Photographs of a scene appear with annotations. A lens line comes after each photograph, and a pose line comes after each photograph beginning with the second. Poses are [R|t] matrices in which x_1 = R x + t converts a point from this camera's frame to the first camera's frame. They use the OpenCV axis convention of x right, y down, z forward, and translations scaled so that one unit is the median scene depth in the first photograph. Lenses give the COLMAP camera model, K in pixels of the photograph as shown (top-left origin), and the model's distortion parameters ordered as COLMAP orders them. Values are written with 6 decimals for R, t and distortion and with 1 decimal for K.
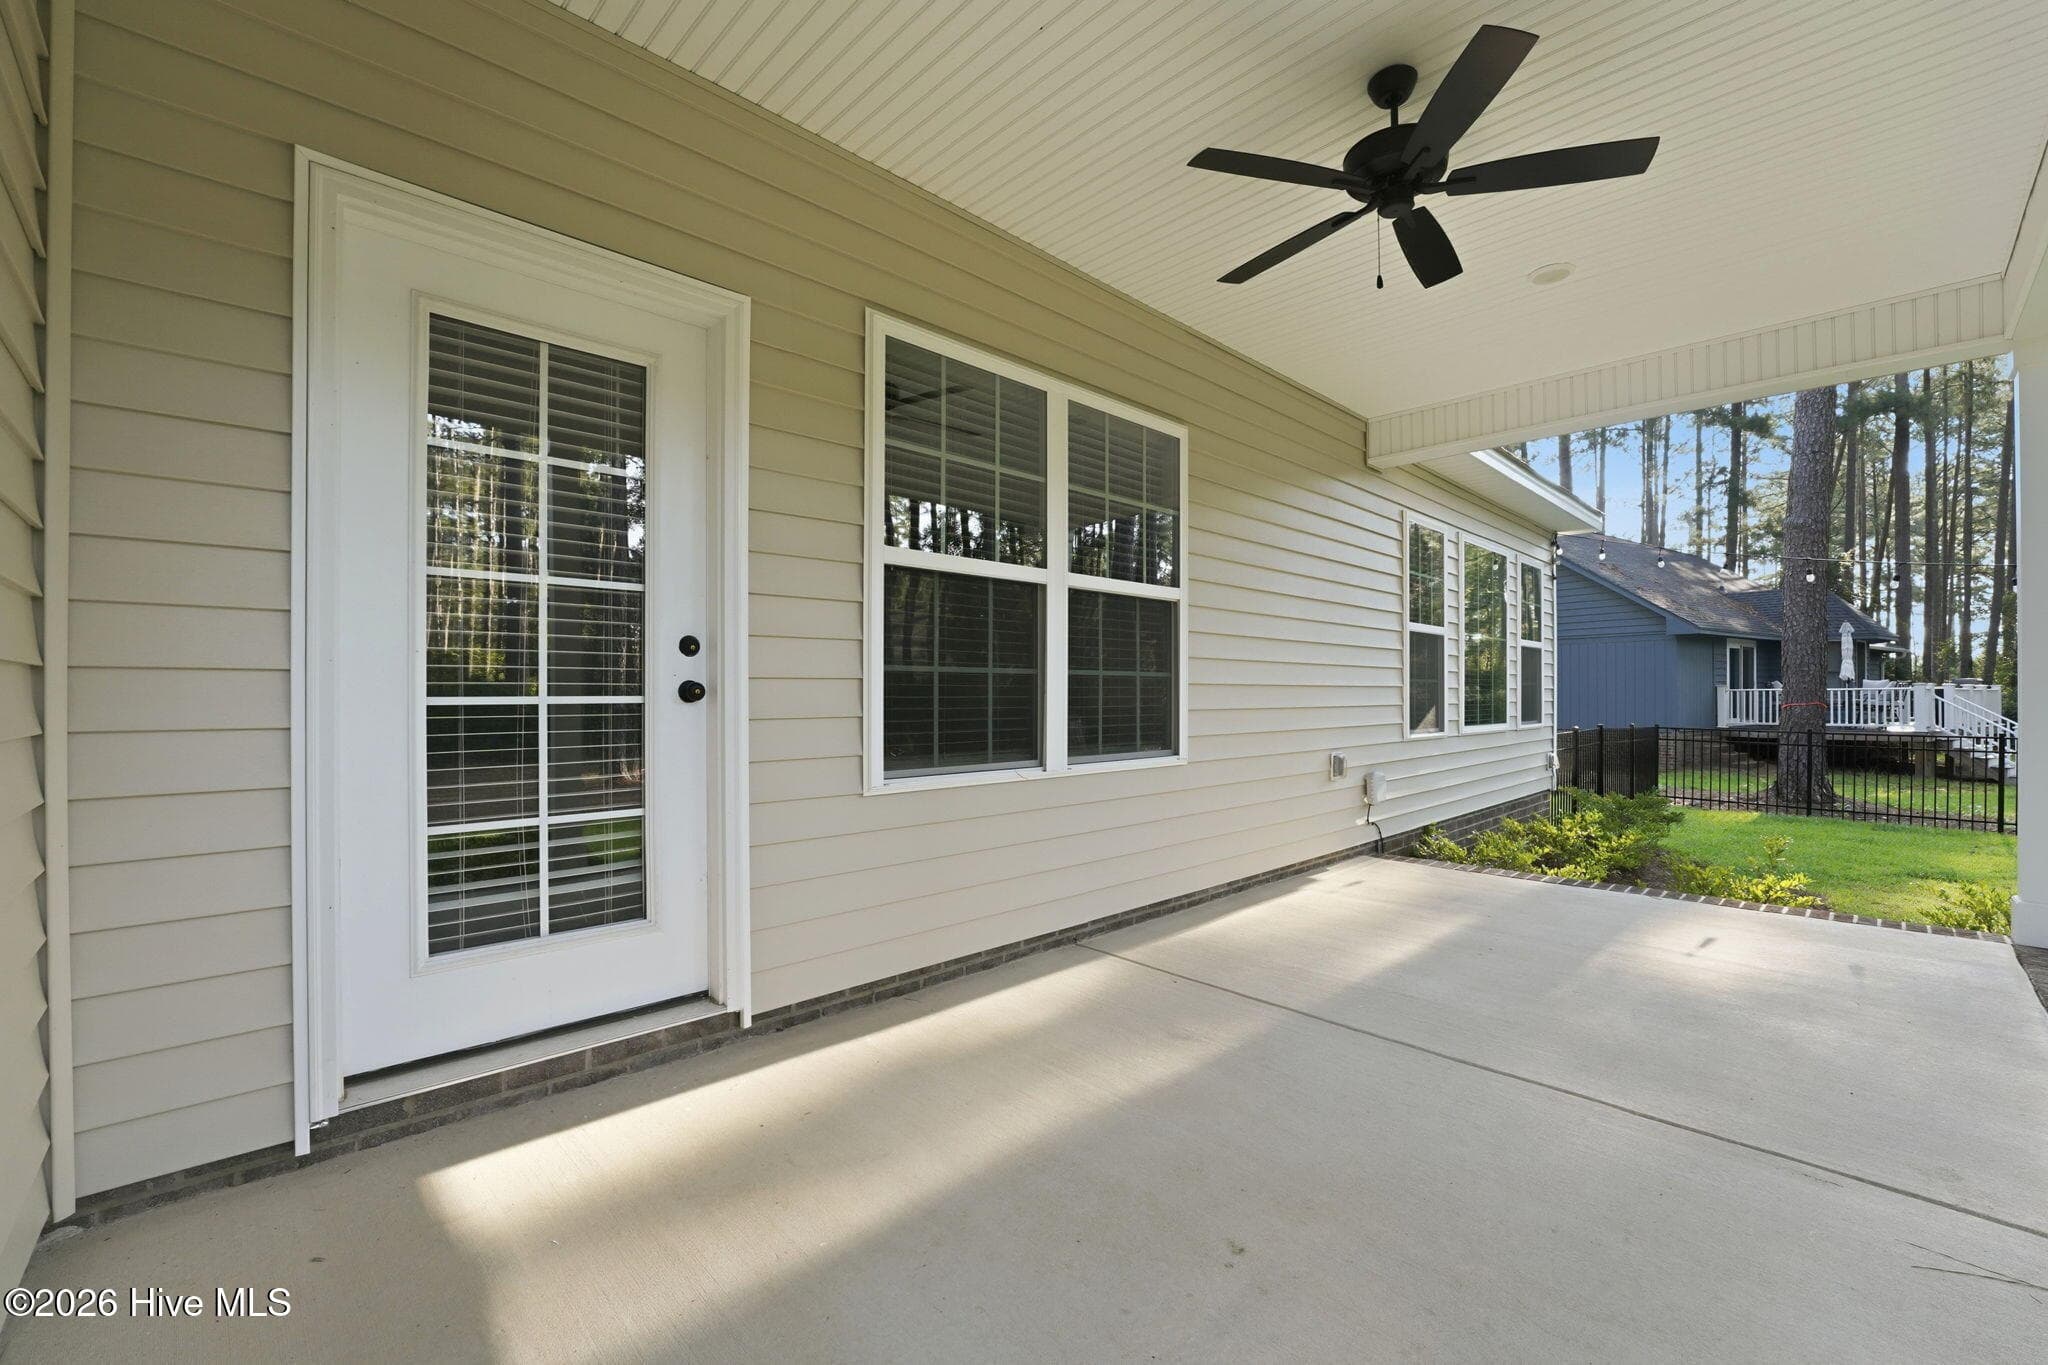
lens RADIAL K [[857.2, 0, 1027.5], [0, 857.2, 697.8], [0, 0, 1]] dist [-0.010401, 0.000249]
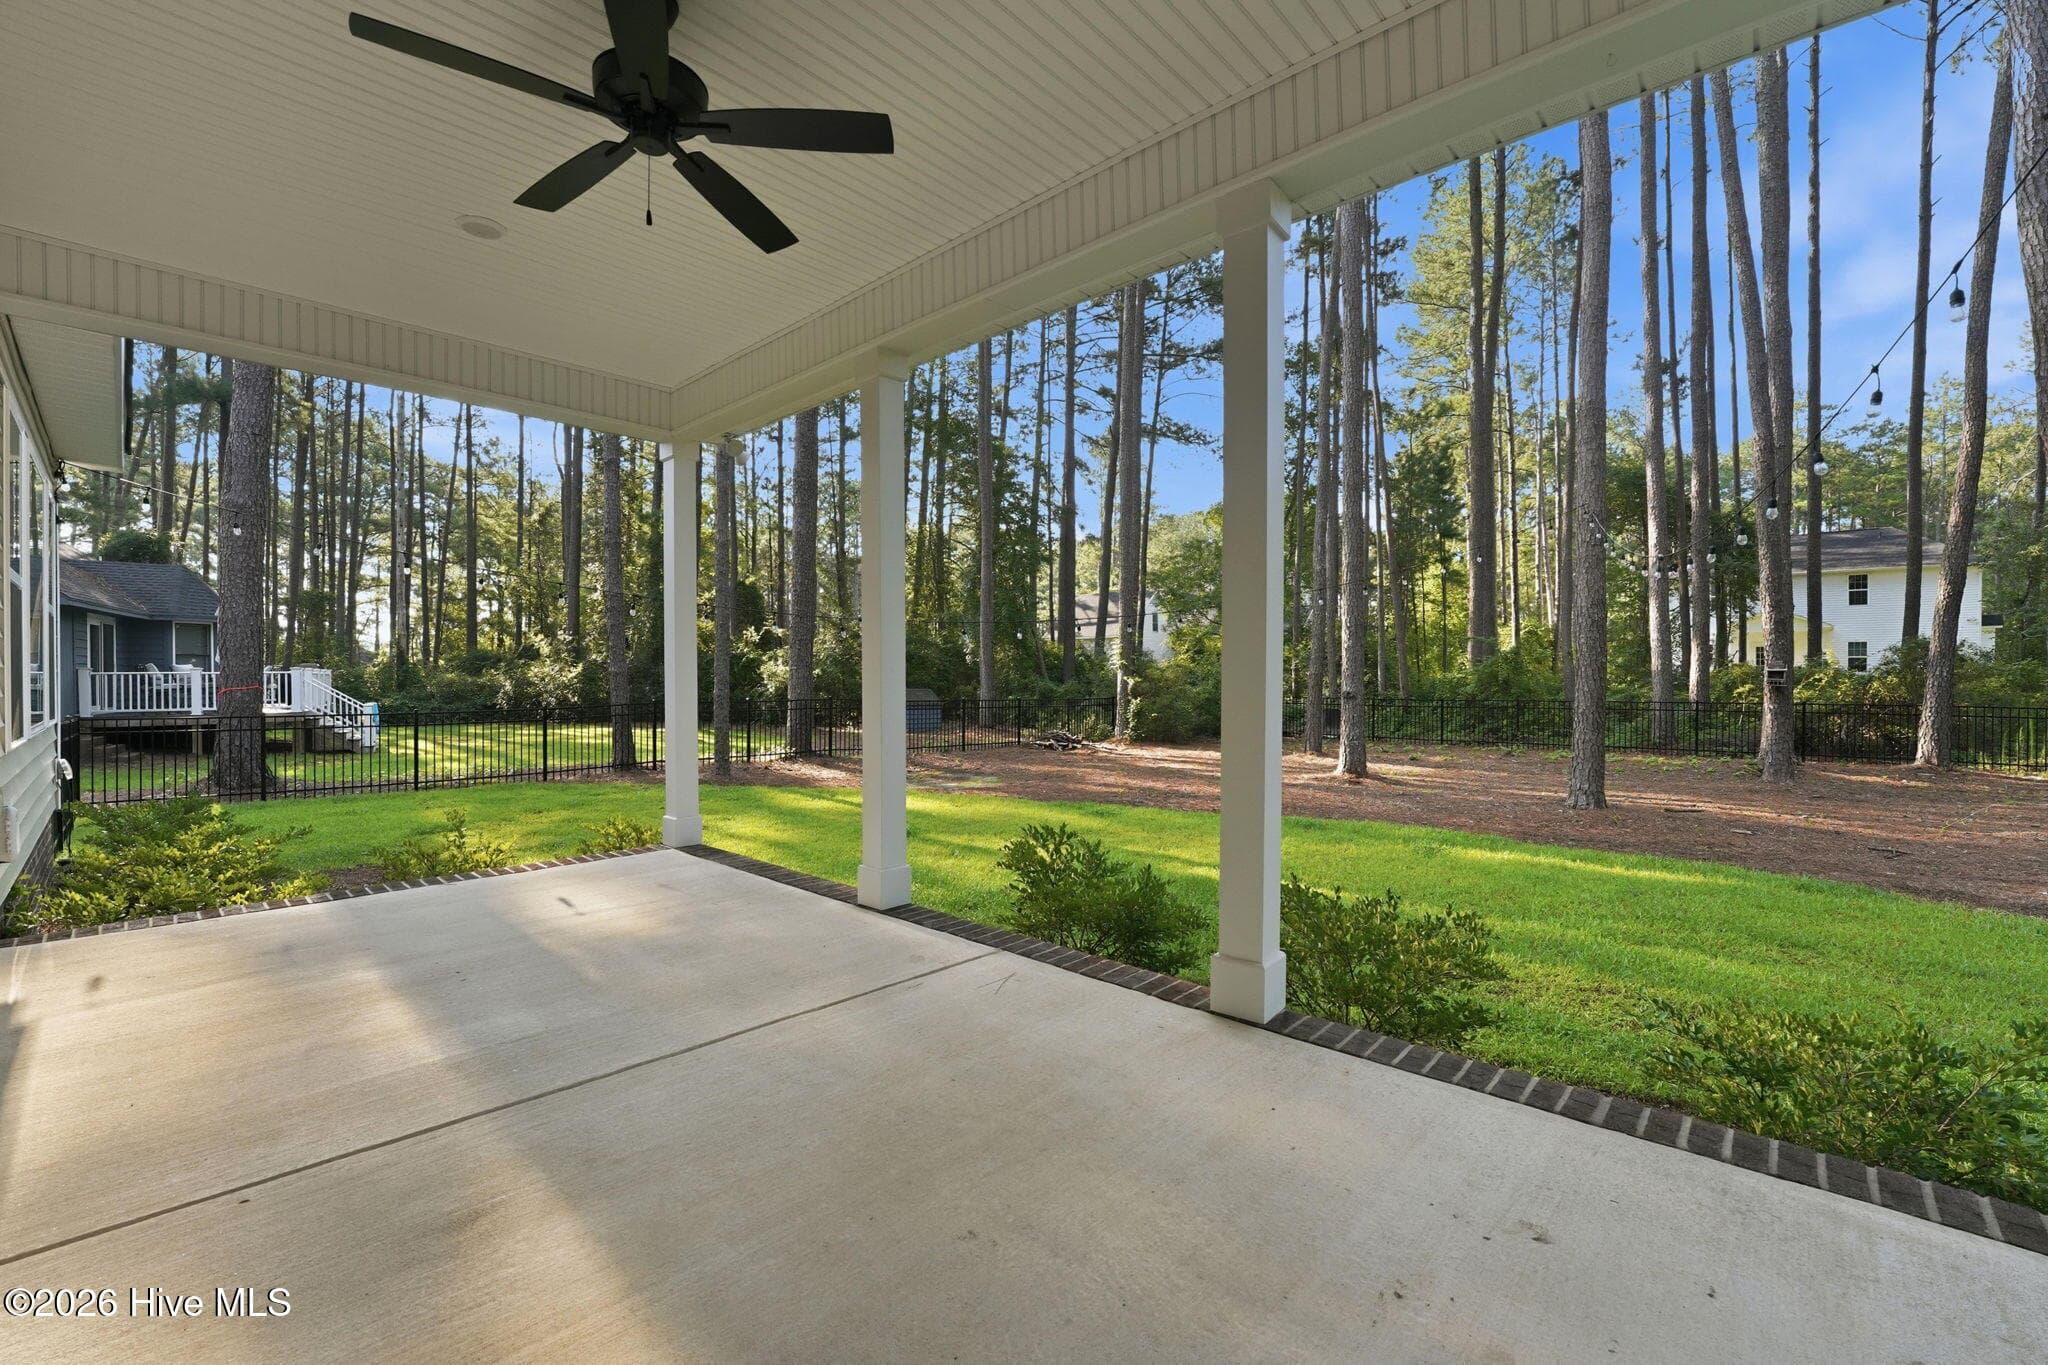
lens RADIAL K [[885.0, 0, 1012.1], [0, 885.0, 680.6], [0, 0, 1]] dist [-0.019579, 0.001615]
pose [[-0.059404, -0.006505, 0.998213, -0.413846], [0.006952, 0.999952, 0.006930, -0.005337], [-0.998210, 0.007351, -0.059356, 0.532713]]
